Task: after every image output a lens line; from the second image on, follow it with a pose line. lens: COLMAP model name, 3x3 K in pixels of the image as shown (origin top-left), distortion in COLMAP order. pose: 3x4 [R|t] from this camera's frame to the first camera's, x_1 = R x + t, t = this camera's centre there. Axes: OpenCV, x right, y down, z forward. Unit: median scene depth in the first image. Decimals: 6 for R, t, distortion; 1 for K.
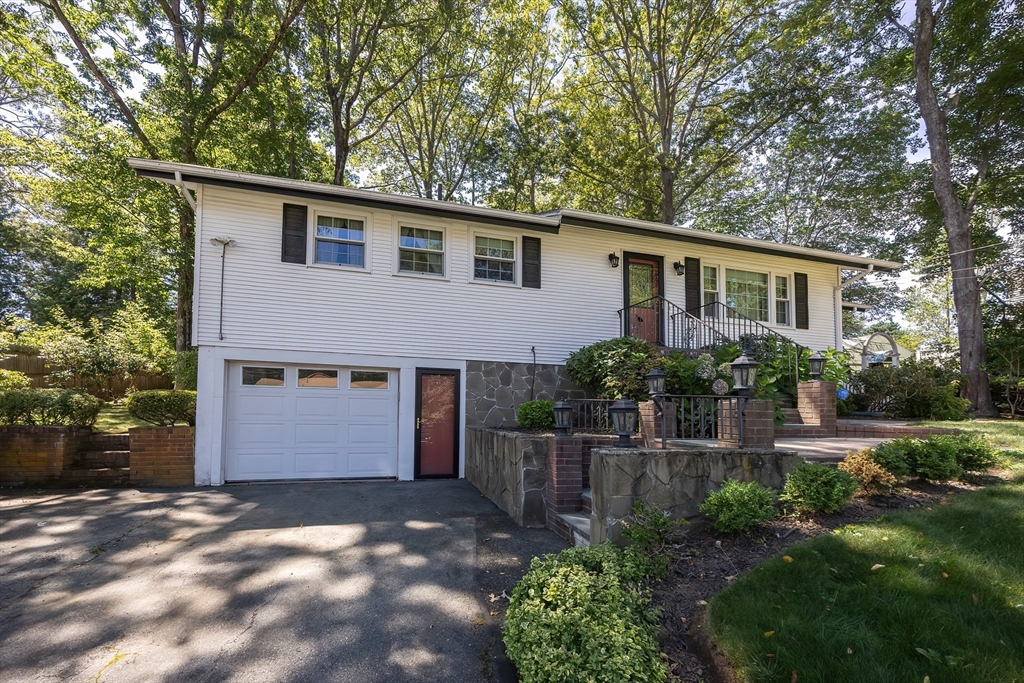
lens RADIAL K [[392.7, 0, 489.7], [0, 392.7, 392.1], [0, 0, 1]] dist [-0.003365, 0.001383]
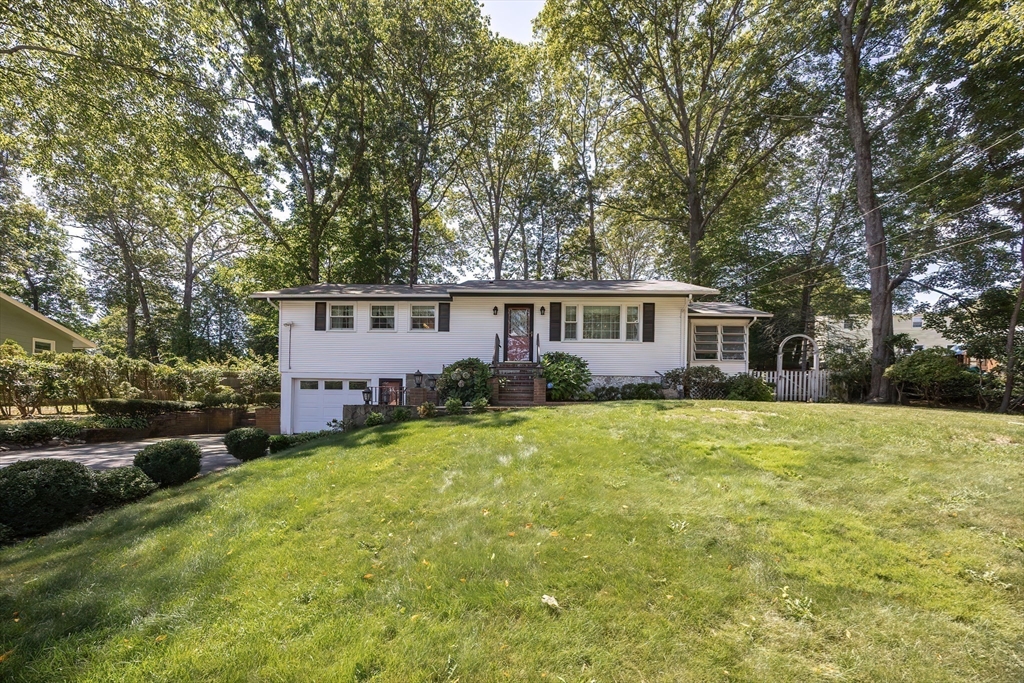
lens RADIAL K [[392.7, 0, 536.9], [0, 392.7, 407.9], [0, 0, 1]] dist [-0.003365, 0.001383]
pose [[0.971217, -0.017729, -0.237535, 0.853560], [0.022343, 0.999610, 0.016747, 0.056192], [0.237145, -0.021572, 0.971235, -0.587731]]
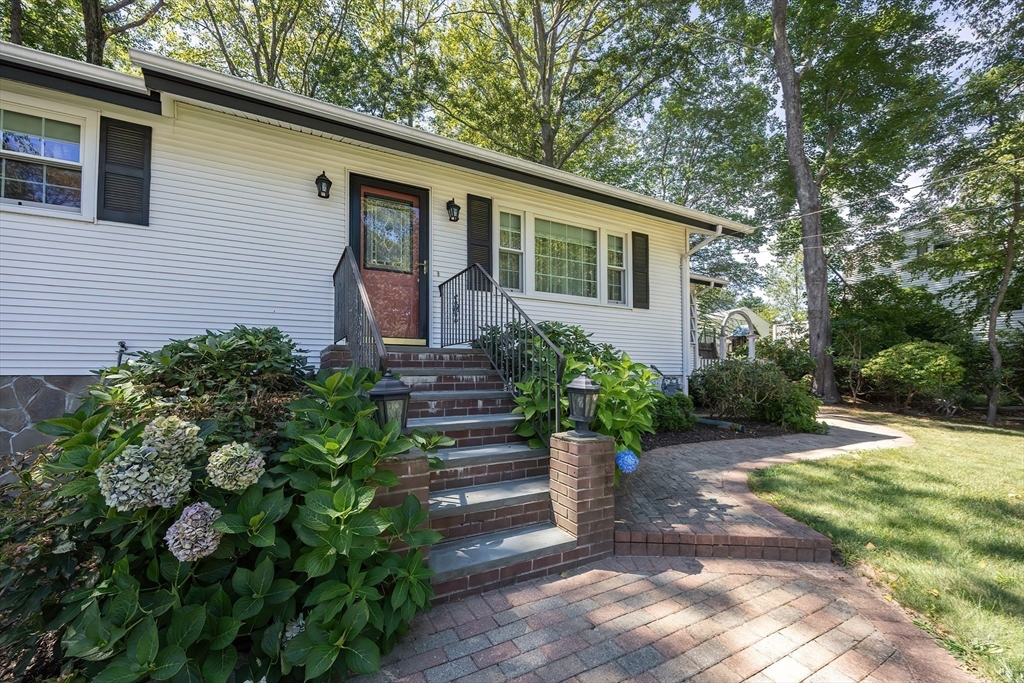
lens RADIAL K [[392.7, 0, 491.1], [0, 392.7, 372.1], [0, 0, 1]] dist [-0.003365, 0.001383]
pose [[0.979164, -0.017614, 0.202305, 0.419634], [0.010864, 0.999348, 0.034428, -0.079432], [-0.202779, -0.031512, 0.978717, 0.371894]]
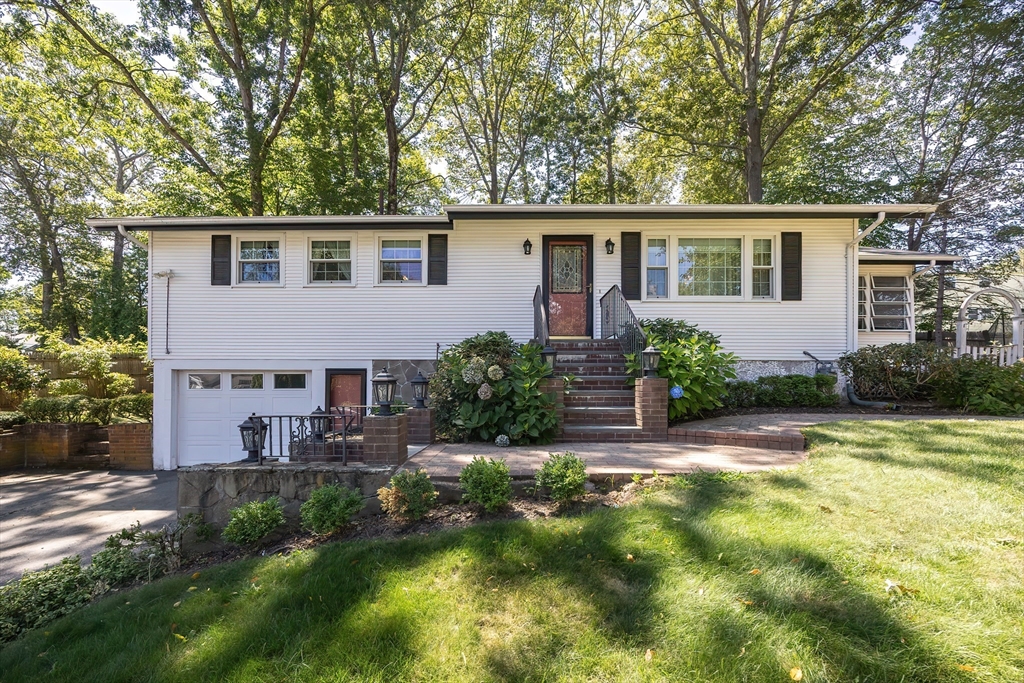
lens RADIAL K [[392.7, 0, 515.7], [0, 392.7, 387.1], [0, 0, 1]] dist [-0.003365, 0.001383]
pose [[0.967651, -0.018241, -0.251634, 0.505052], [0.029703, 0.998683, 0.041826, -0.034280], [0.250540, -0.047947, 0.966918, 0.047439]]
